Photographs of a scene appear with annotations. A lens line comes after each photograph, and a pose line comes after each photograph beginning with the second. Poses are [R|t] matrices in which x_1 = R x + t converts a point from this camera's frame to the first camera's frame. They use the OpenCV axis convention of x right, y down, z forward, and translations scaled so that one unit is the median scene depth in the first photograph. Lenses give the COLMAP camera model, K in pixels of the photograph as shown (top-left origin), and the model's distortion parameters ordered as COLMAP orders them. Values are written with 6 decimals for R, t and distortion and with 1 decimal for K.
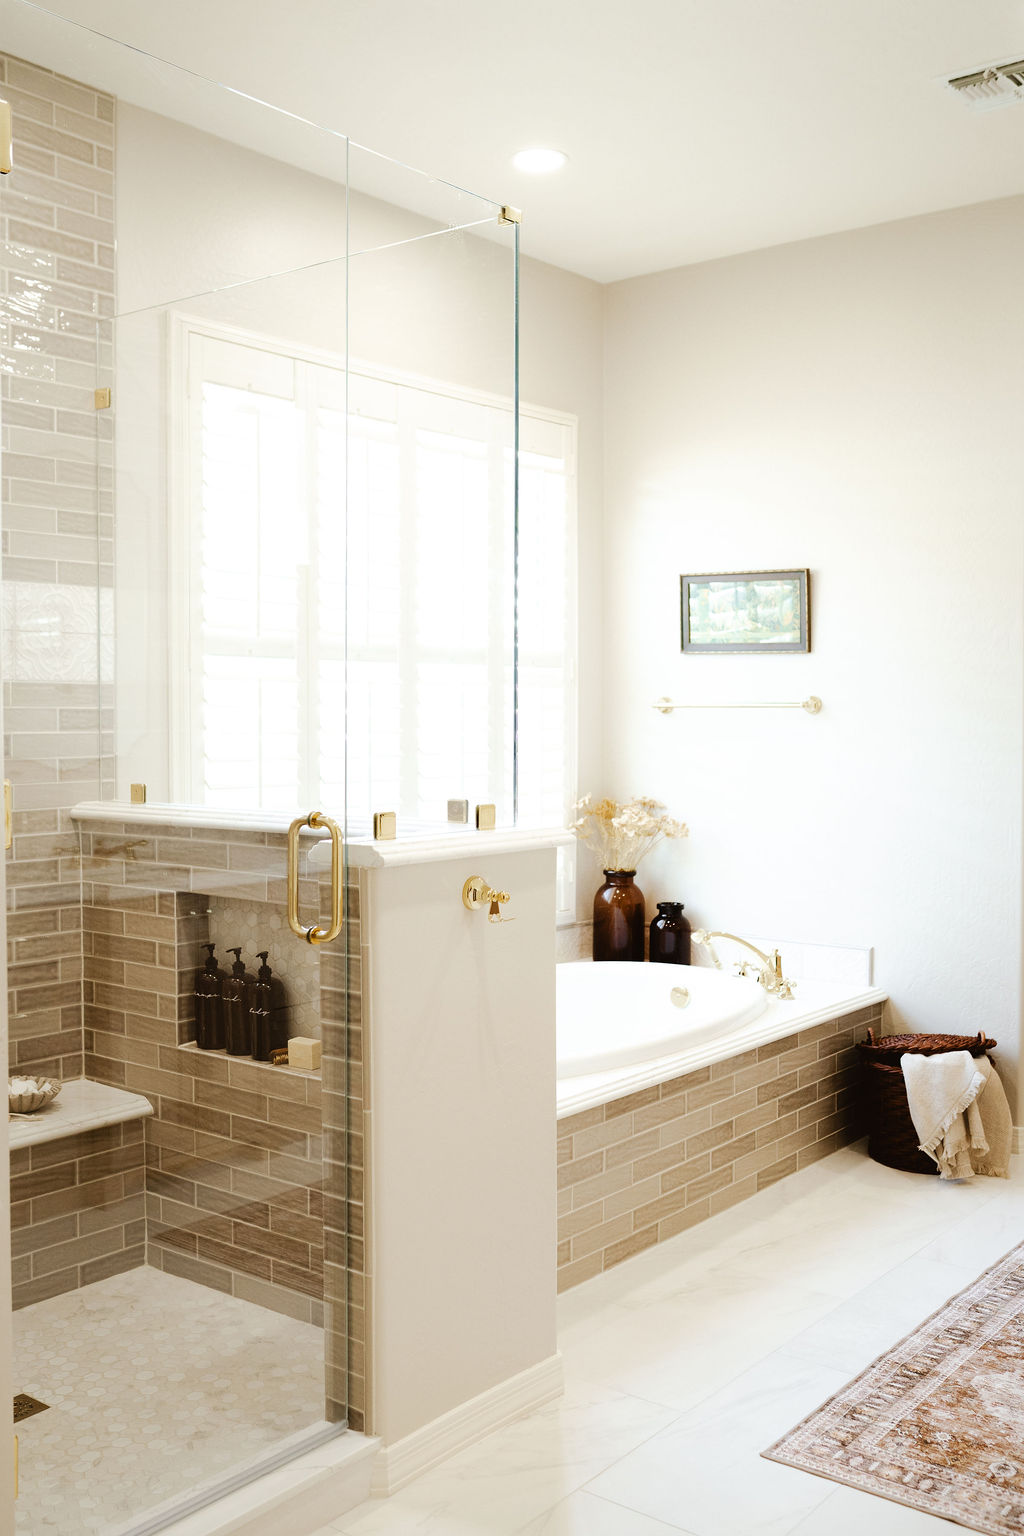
lens RADIAL K [[1533.9, 0, 512.0], [0, 1533.9, 768.0], [0, 0, 1]] dist [-0.011854, 0.017102]
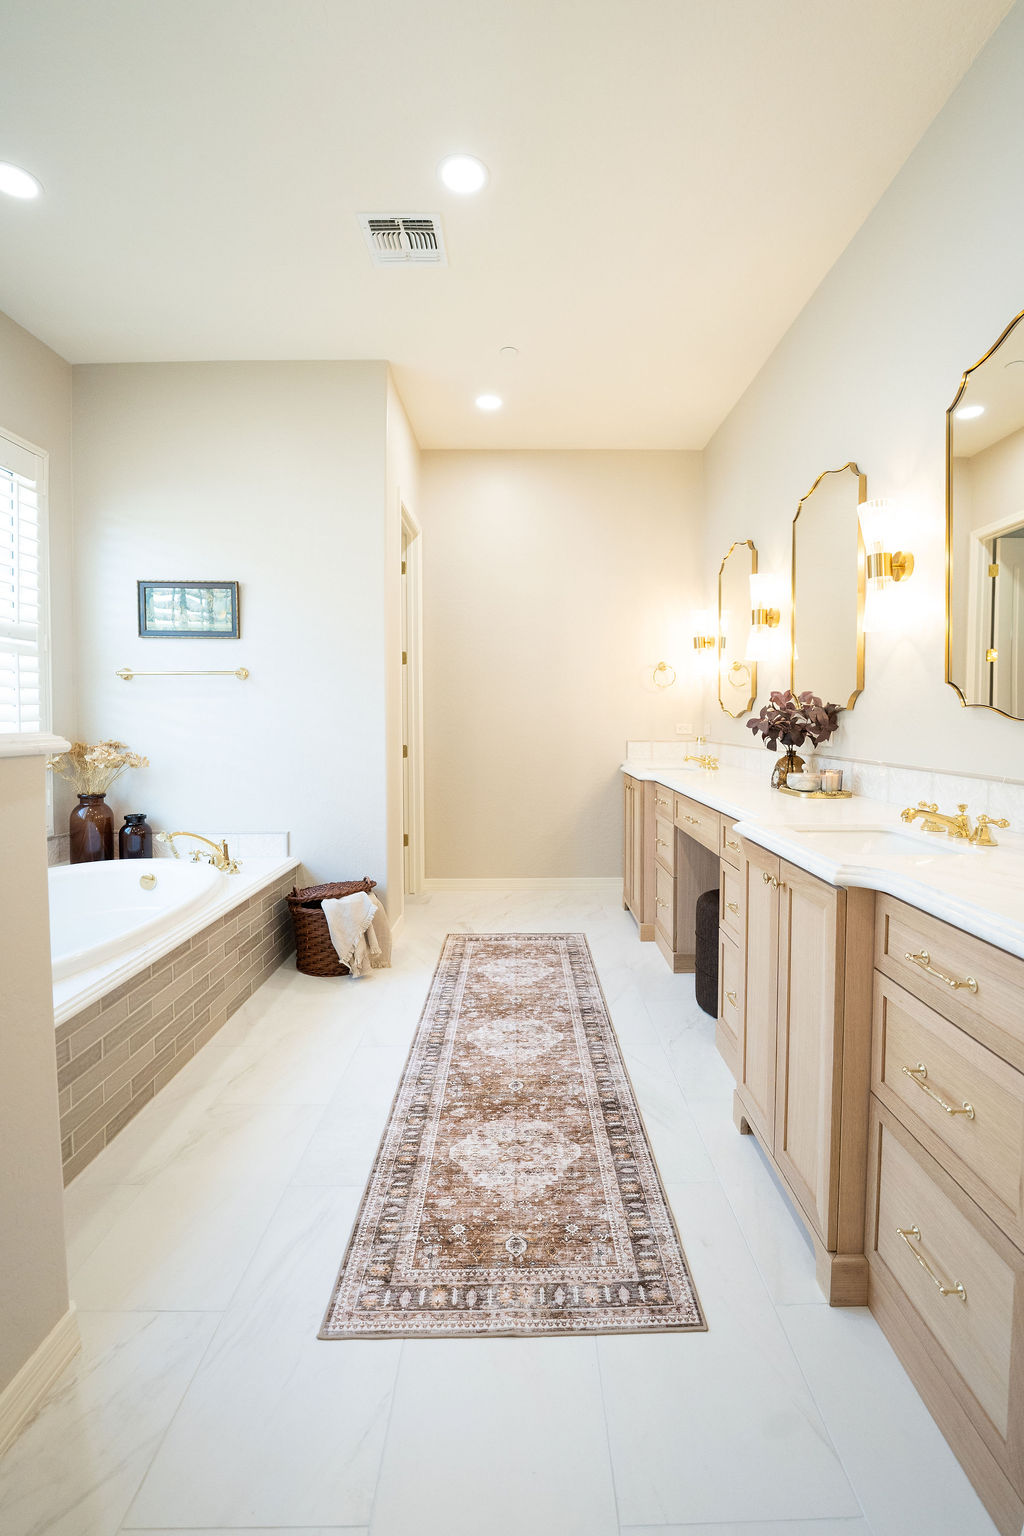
lens RADIAL K [[675.0, 0, 533.6], [0, 675.0, 735.6], [0, 0, 1]] dist [-0.023942, -0.000617]
pose [[0.775773, -0.016471, 0.630797, 0.002369], [0.025281, 0.999668, -0.004989, 0.039407], [-0.630506, 0.019818, 0.775932, 0.413614]]
